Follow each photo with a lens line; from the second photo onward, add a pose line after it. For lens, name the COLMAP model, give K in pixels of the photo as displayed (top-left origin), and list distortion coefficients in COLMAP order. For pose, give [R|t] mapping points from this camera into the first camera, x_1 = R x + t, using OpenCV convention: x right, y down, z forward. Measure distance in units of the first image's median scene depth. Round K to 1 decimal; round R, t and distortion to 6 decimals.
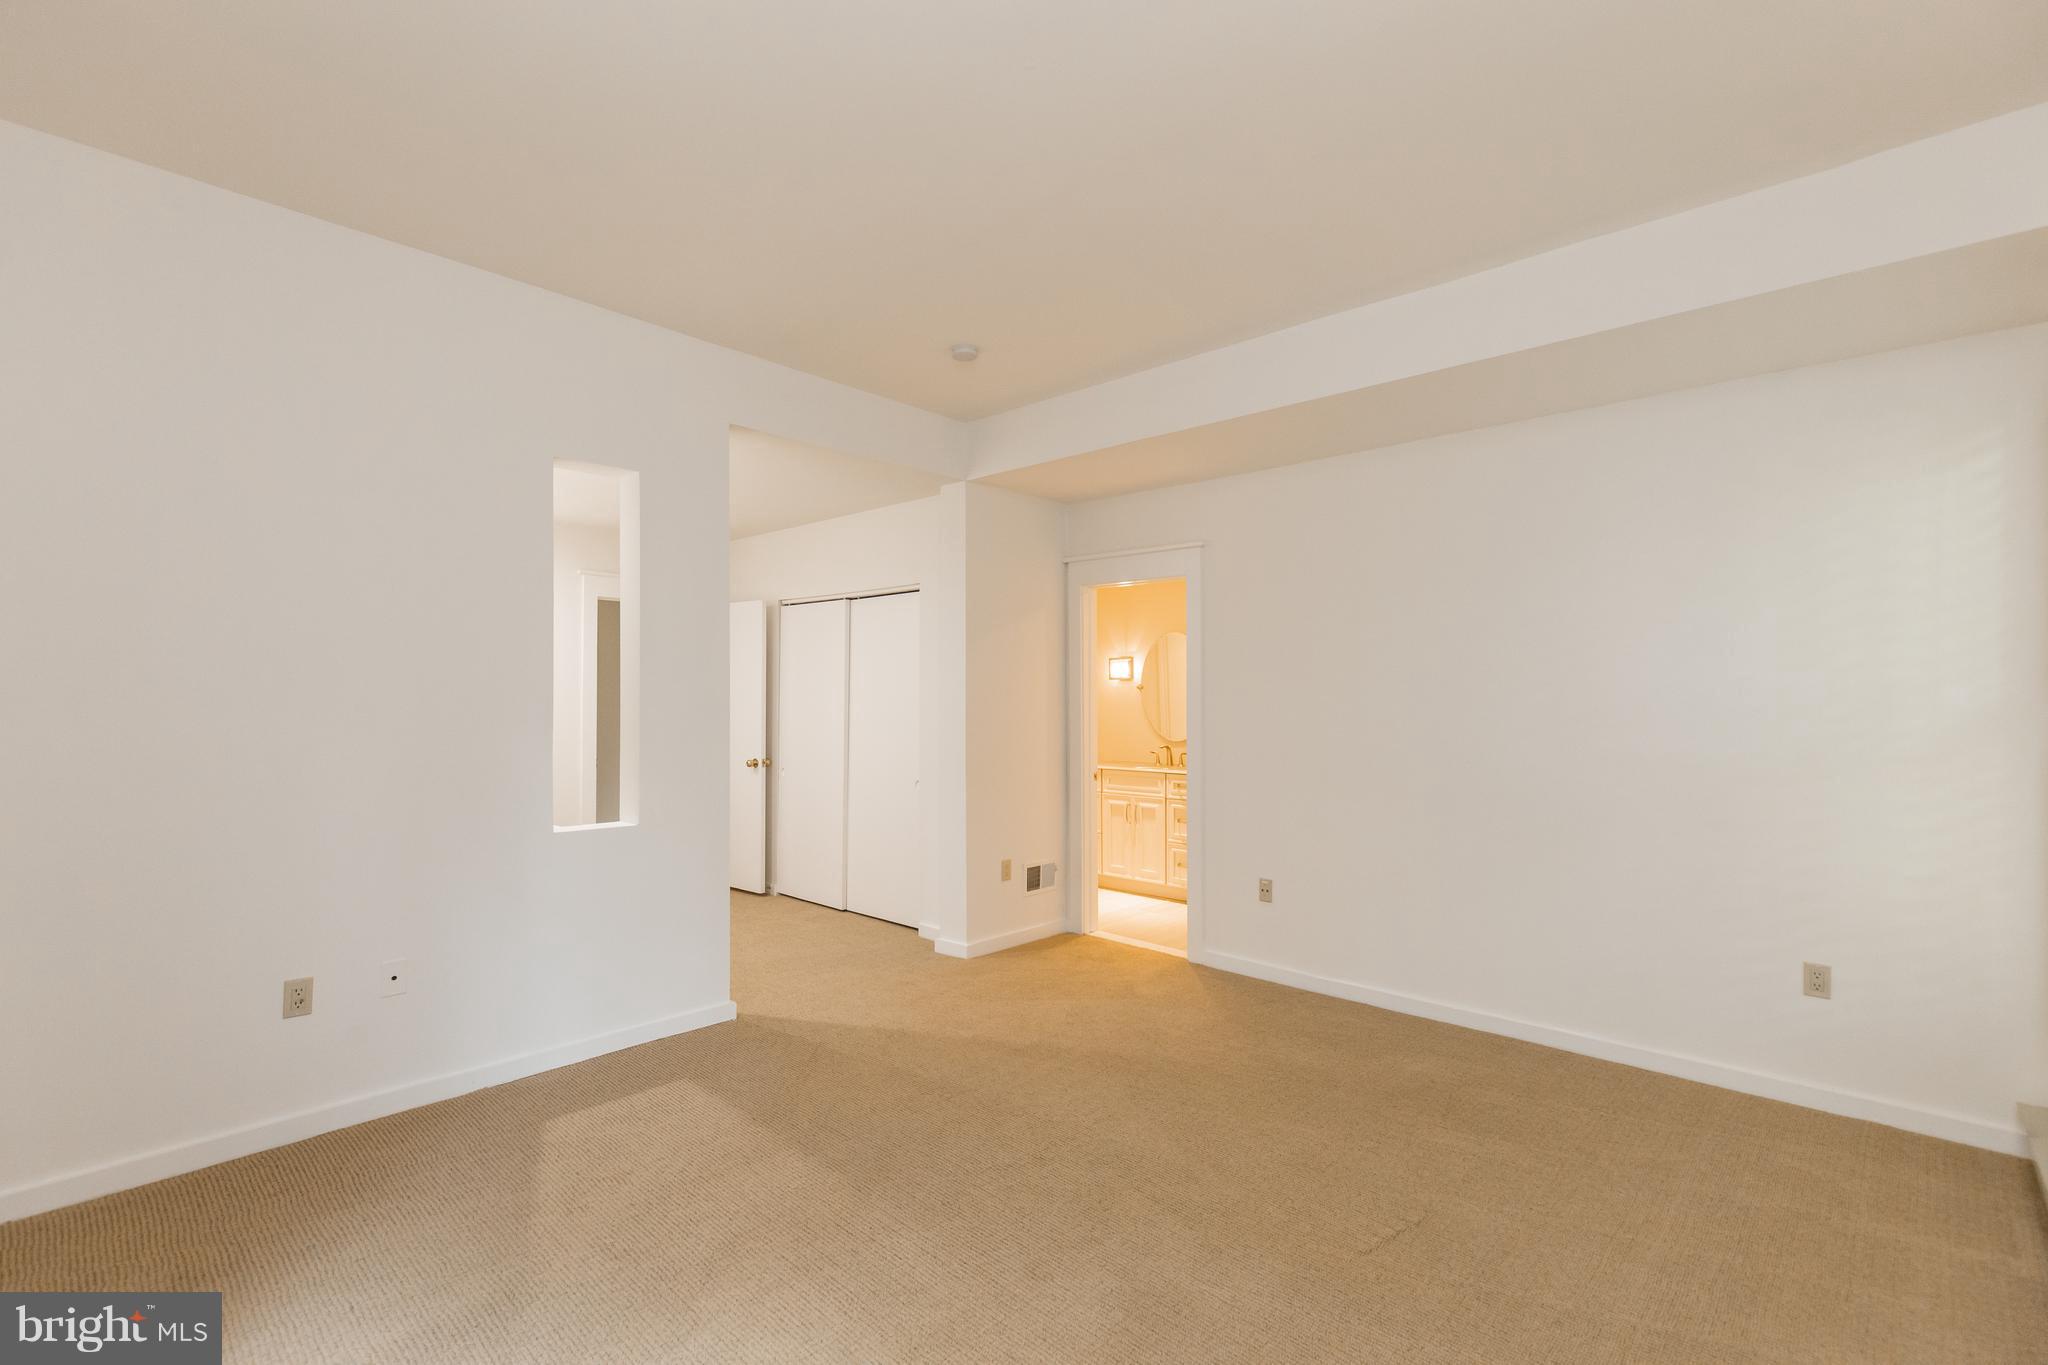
lens RADIAL K [[934.4, 0, 1026.0], [0, 934.4, 692.1], [0, 0, 1]] dist [0.001082, -0.000140]
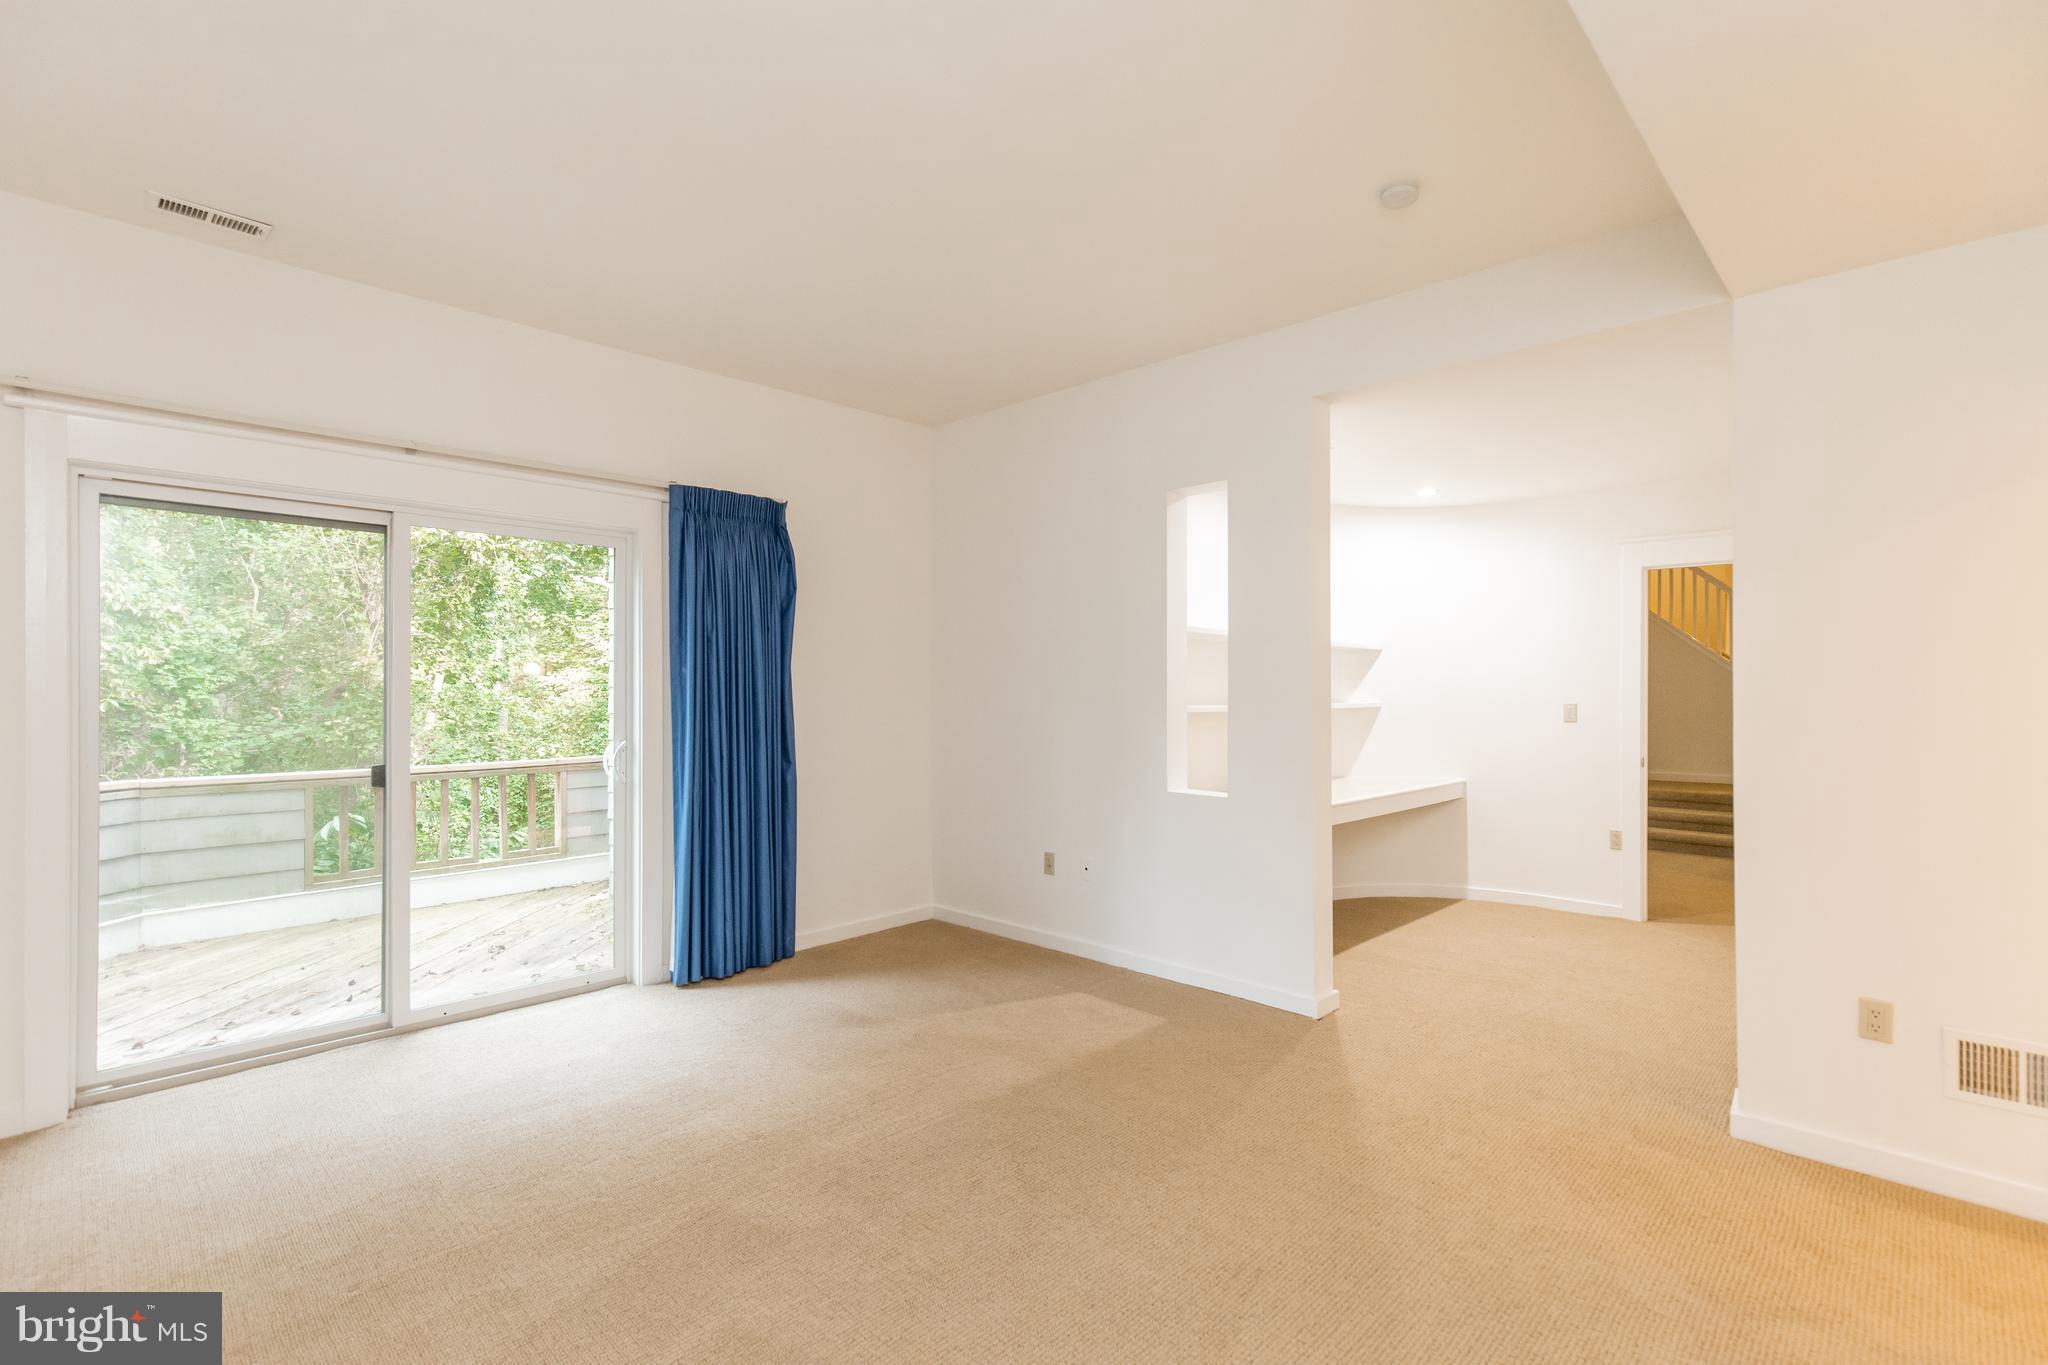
lens RADIAL K [[934.4, 0, 1026.0], [0, 934.4, 692.1], [0, 0, 1]] dist [0.001082, -0.000140]
pose [[-0.020153, -0.000155, -0.999797, 0.710854], [0.001828, 0.999998, -0.000192, 0.015558], [0.999795, -0.001832, -0.020153, 0.784280]]
